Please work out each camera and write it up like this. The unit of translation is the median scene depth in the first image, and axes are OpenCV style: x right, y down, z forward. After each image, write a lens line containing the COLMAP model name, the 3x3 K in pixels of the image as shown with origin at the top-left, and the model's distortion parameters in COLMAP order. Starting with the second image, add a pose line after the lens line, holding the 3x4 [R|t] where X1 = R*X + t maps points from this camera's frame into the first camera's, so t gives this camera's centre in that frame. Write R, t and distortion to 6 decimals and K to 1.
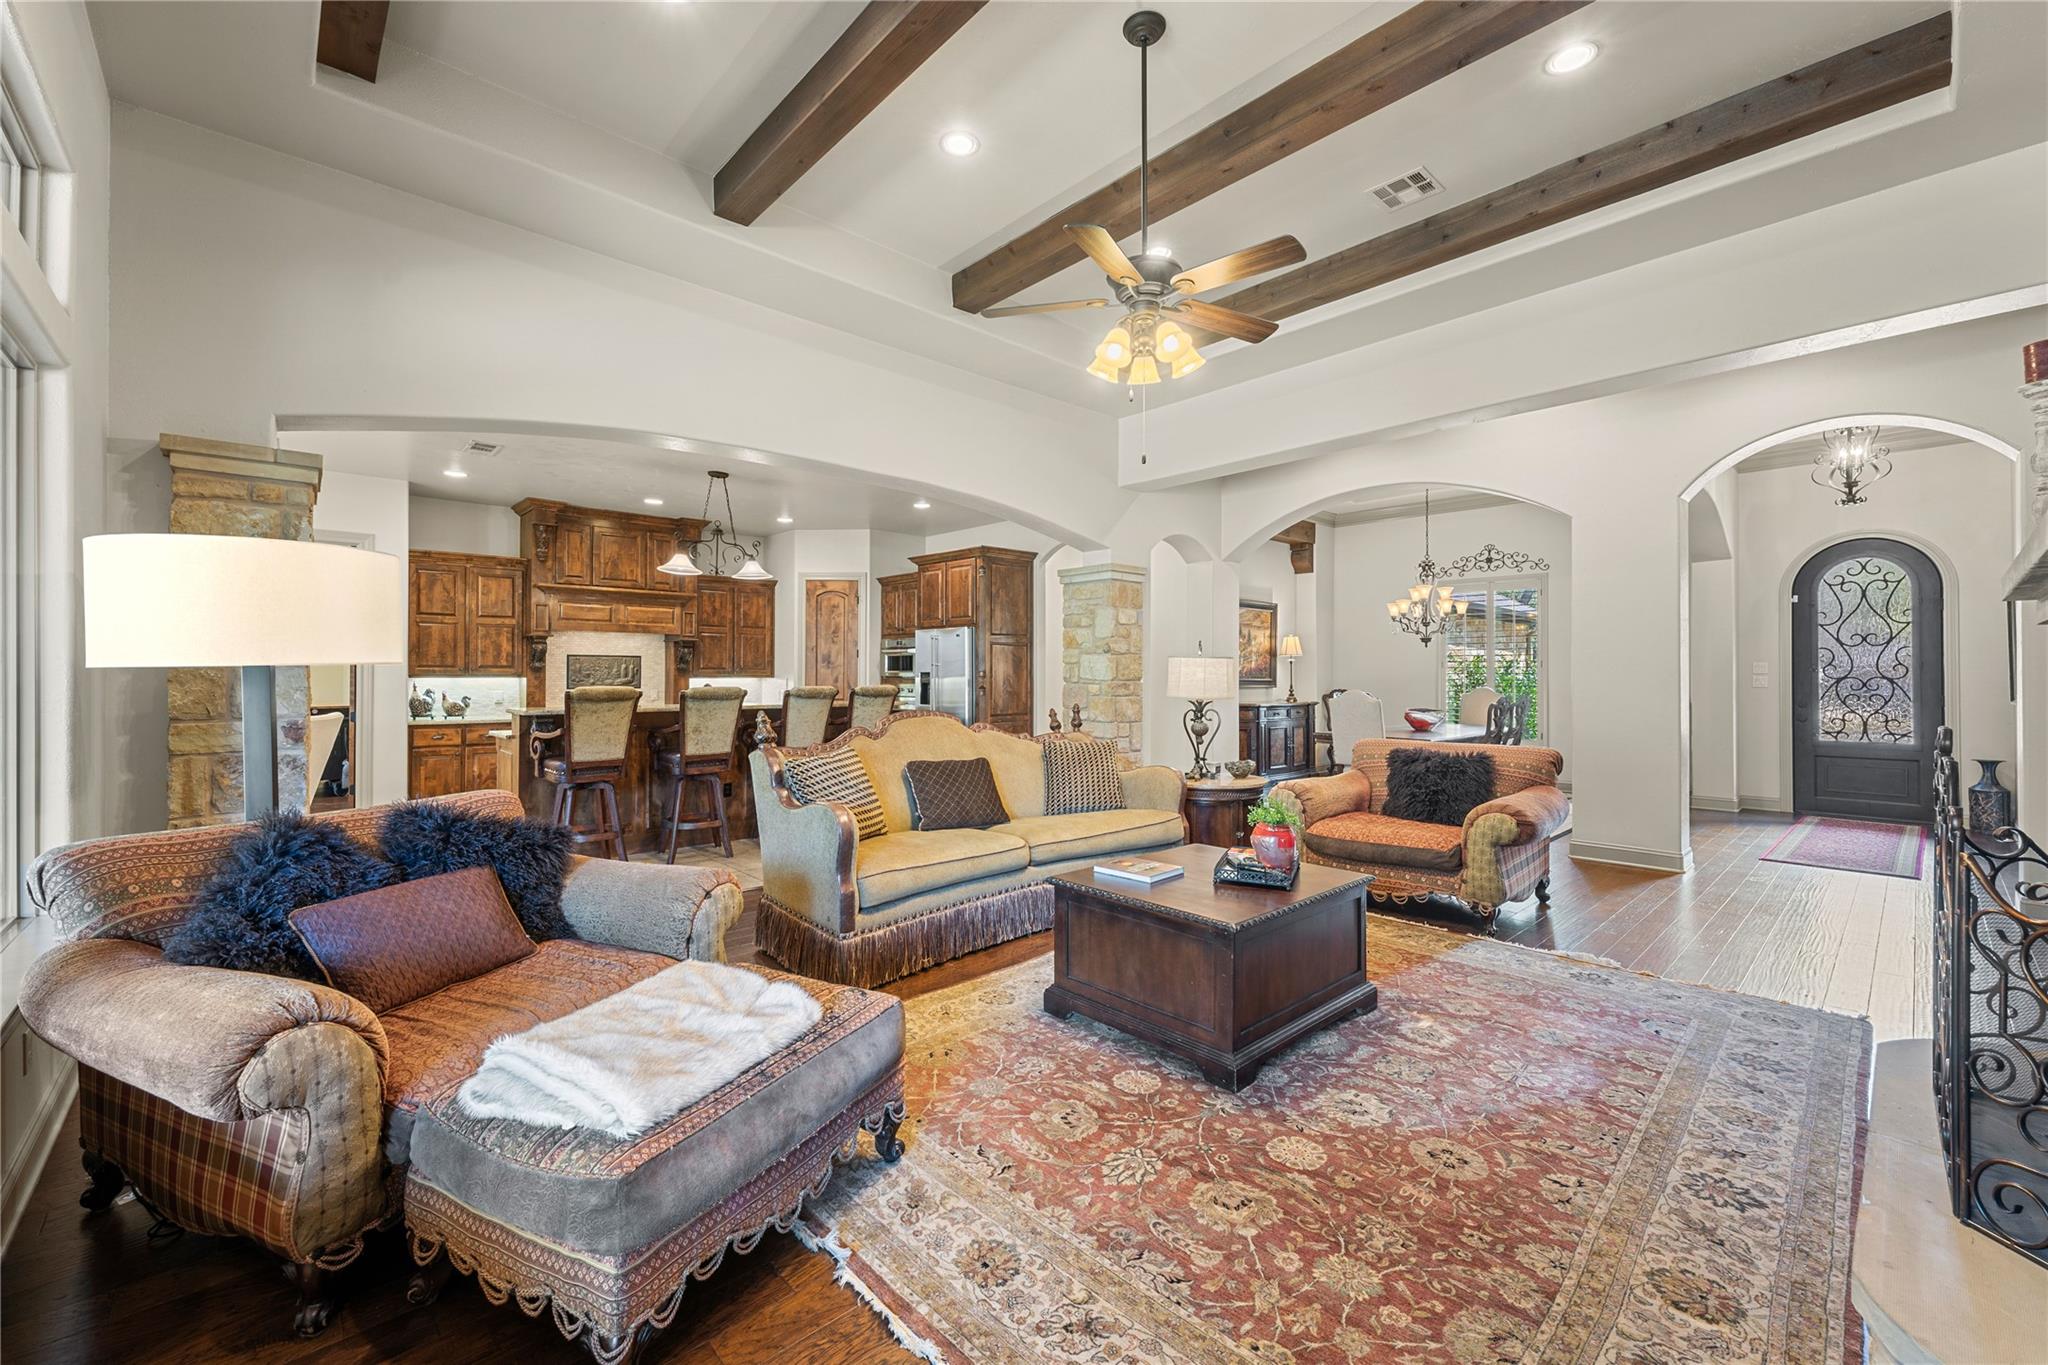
lens RADIAL K [[816.4, 0, 1016.8], [0, 816.4, 669.9], [0, 0, 1]] dist [0.002057, -0.000197]
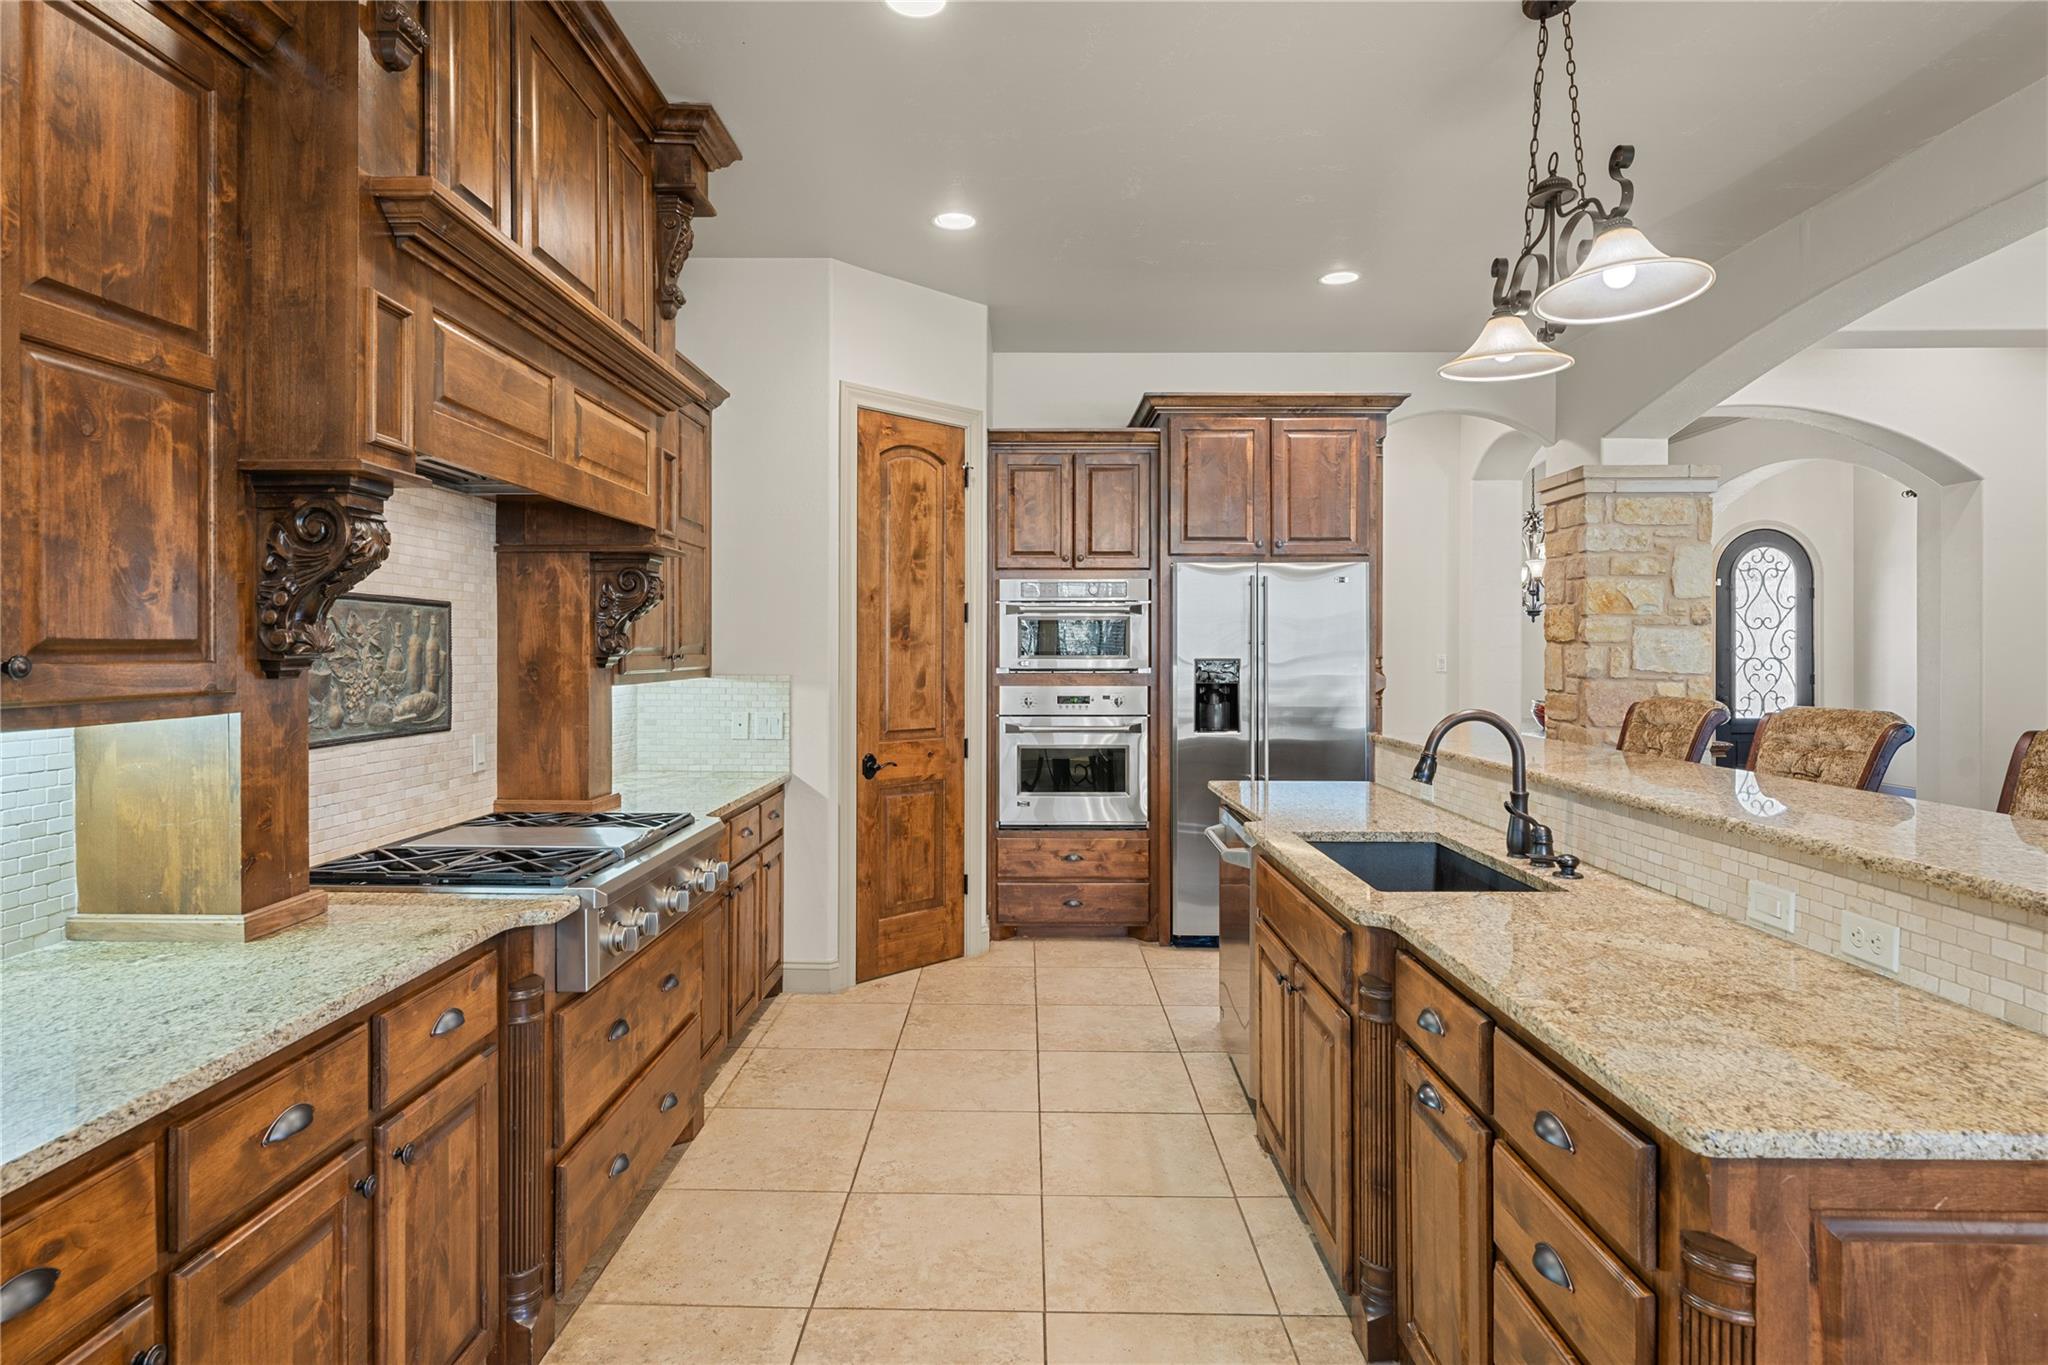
lens RADIAL K [[1077.1, 0, 1012.3], [0, 1077.1, 647.3], [0, 0, 1]] dist [-0.001351, -0.000561]
pose [[0.683821, 0.000606, 0.729650, -0.705102], [-0.003173, 0.999993, 0.002143, -0.005358], [-0.729643, -0.003781, 0.683818, 0.786044]]
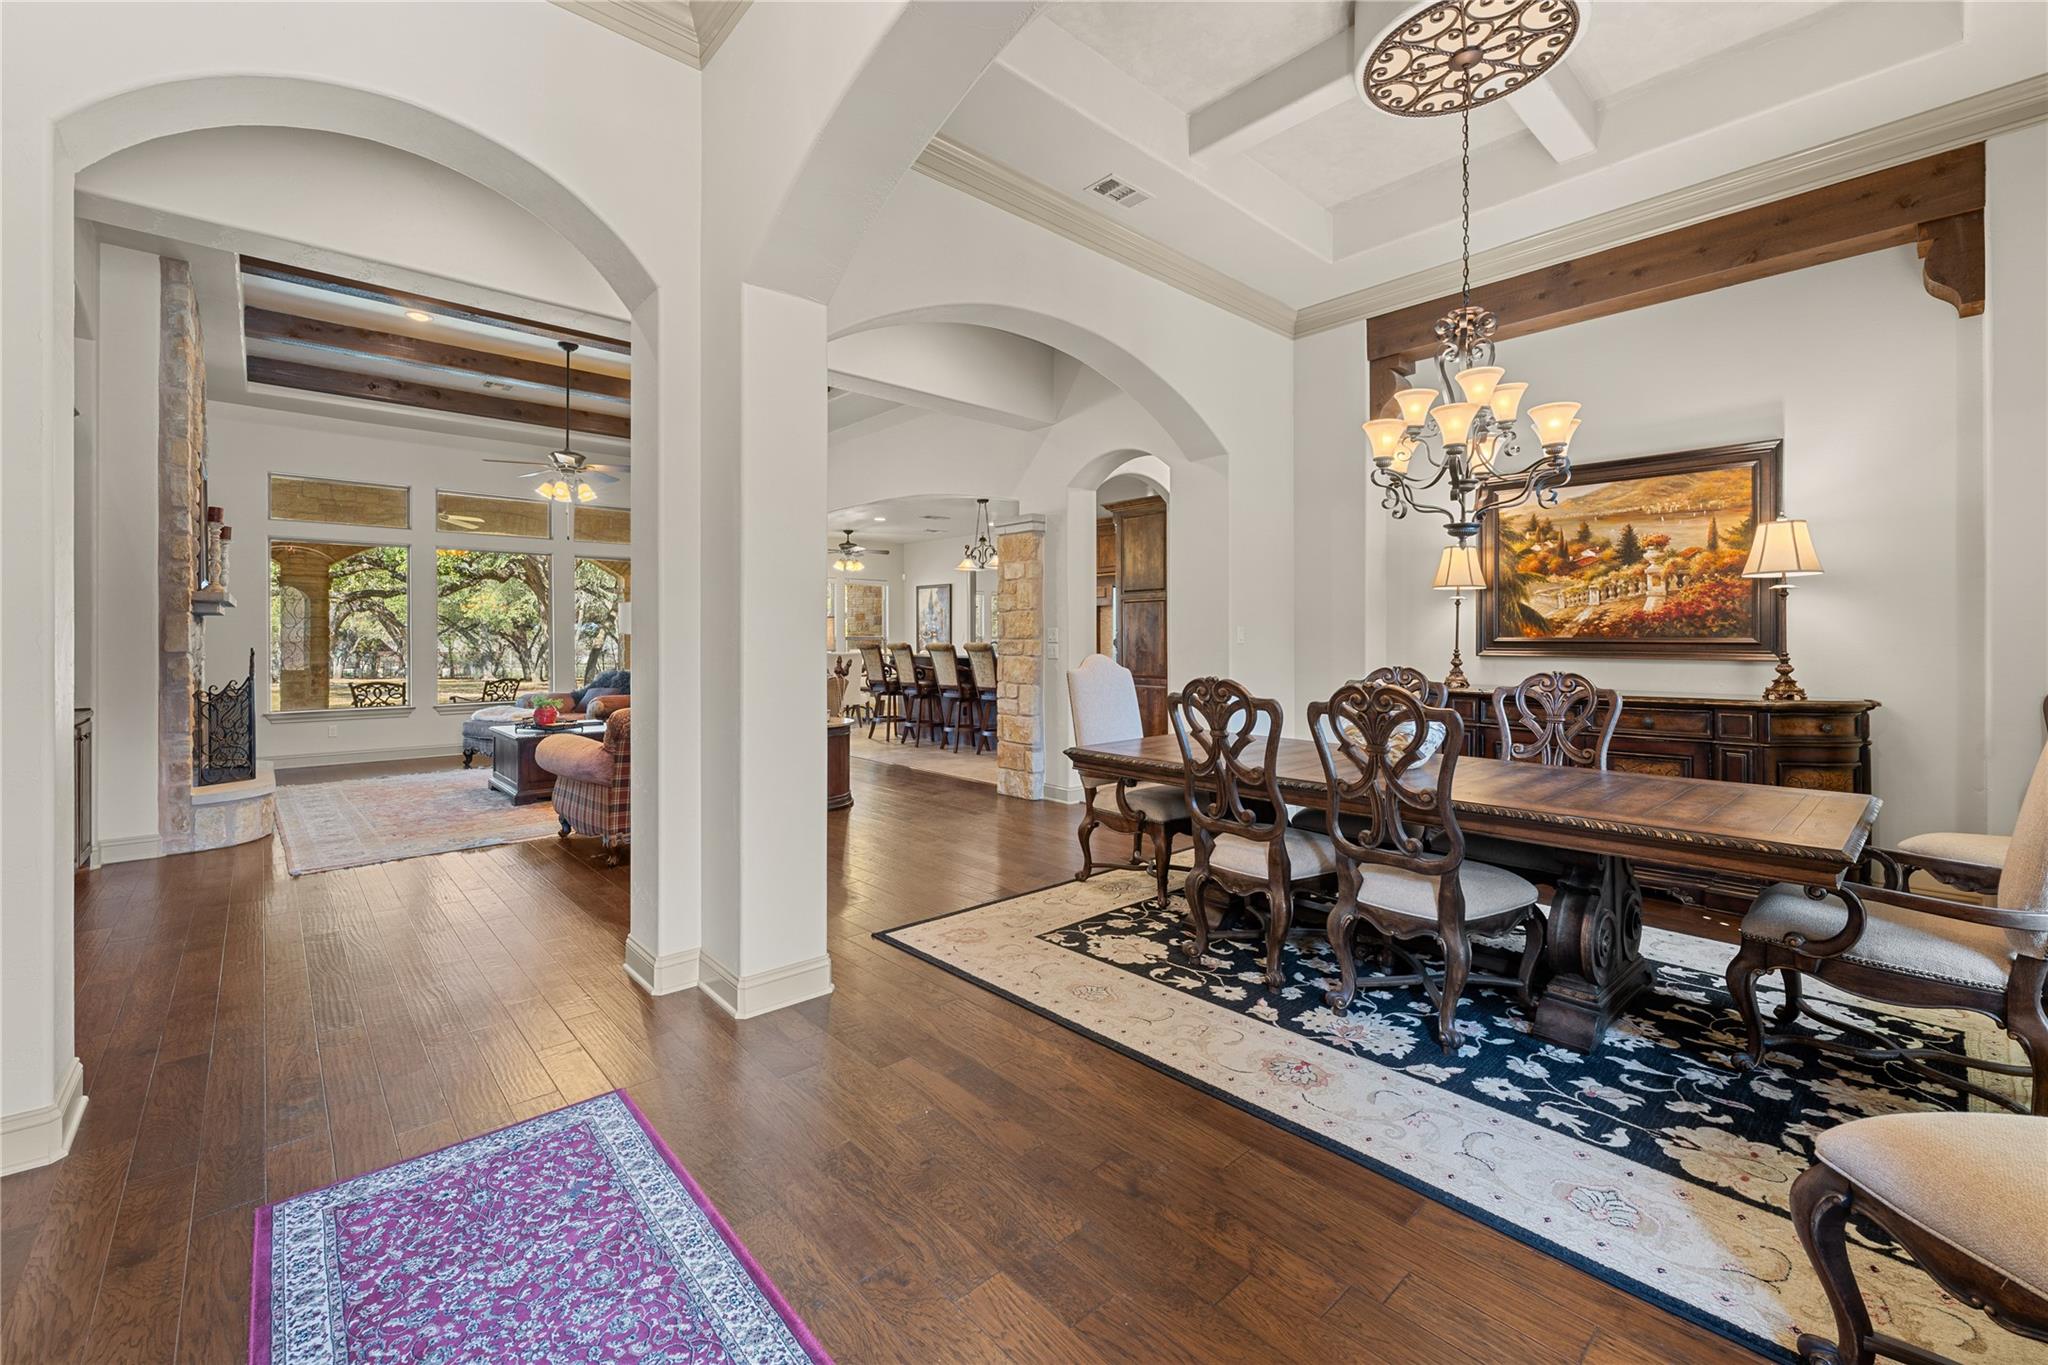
lens RADIAL K [[848.5, 0, 1021.0], [0, 848.5, 634.9], [0, 0, 1]] dist [0.000991, 0.000032]
pose [[-0.006133, -0.005364, -0.999967, 1.068422], [0.007195, 0.999959, -0.005409, 0.013121], [0.999955, -0.007228, -0.006094, 0.969150]]
